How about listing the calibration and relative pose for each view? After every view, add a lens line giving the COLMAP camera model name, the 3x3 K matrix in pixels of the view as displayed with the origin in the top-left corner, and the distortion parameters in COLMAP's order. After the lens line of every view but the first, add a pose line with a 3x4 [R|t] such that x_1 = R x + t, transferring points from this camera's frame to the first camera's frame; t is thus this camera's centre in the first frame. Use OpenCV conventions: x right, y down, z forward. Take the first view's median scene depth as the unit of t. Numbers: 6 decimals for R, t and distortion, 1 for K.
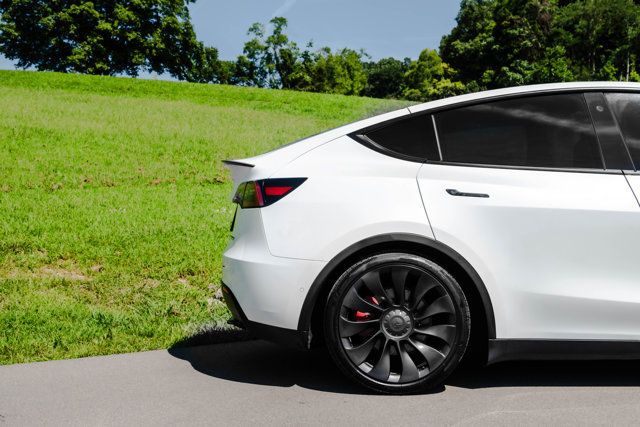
lens RADIAL K [[900.5, 0, 319.5], [0, 900.5, 214.2], [0, 0, 1]] dist [0.024333, 0.000000]
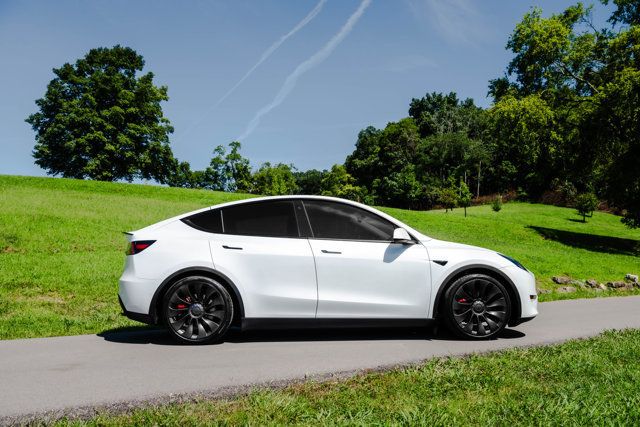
lens RADIAL K [[632.1, 0, 320.3], [0, 632.1, 215.8], [0, 0, 1]] dist [0.019136, 0.000000]
pose [[0.996982, 0.006361, 0.077376, 0.093236], [0.001172, 0.995290, -0.096935, 0.016969], [-0.077628, 0.096733, 0.992279, -0.178350]]
